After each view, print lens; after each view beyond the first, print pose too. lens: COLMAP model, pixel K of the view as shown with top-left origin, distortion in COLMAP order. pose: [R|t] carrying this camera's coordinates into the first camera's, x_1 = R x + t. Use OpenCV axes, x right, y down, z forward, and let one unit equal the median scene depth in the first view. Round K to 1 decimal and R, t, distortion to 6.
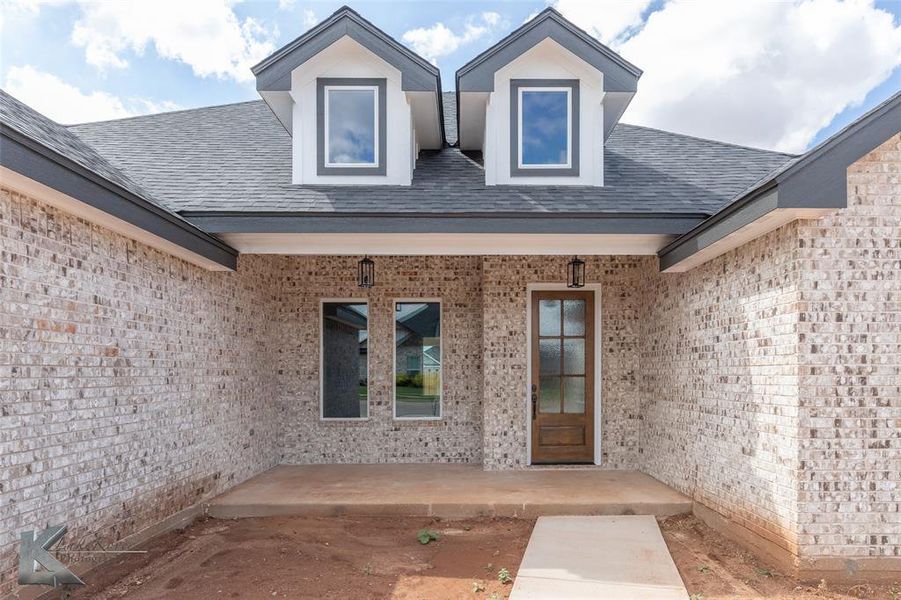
lens RADIAL K [[542.3, 0, 450.9], [0, 542.3, 378.5], [0, 0, 1]] dist [0.002556, 0.000531]
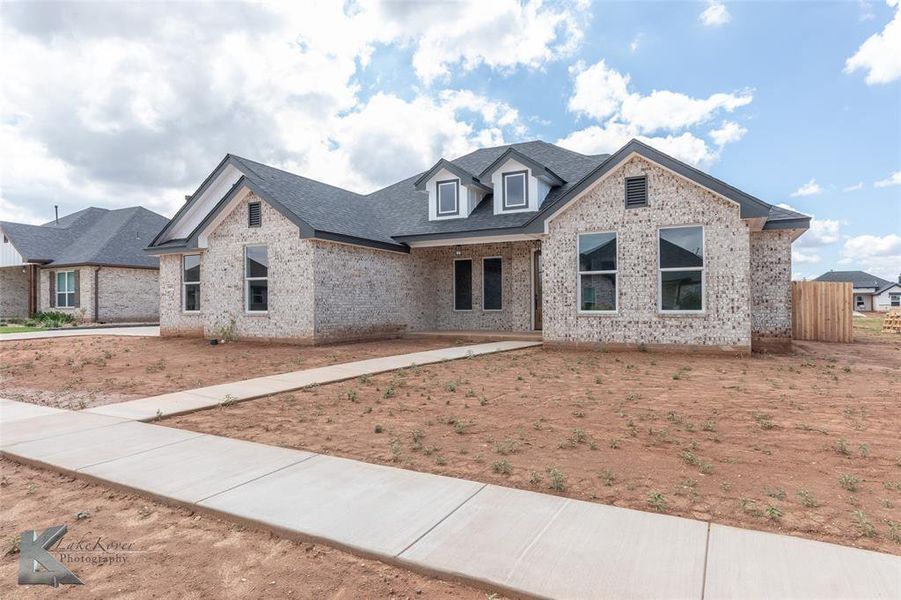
lens RADIAL K [[450.2, 0, 451.4], [0, 450.2, 309.1], [0, 0, 1]] dist [0.000563, -0.000154]
pose [[0.892722, 0.002067, -0.450603, 0.854440], [-0.000677, 0.999995, 0.003245, 0.086505], [0.450607, -0.002592, 0.892719, -1.009949]]
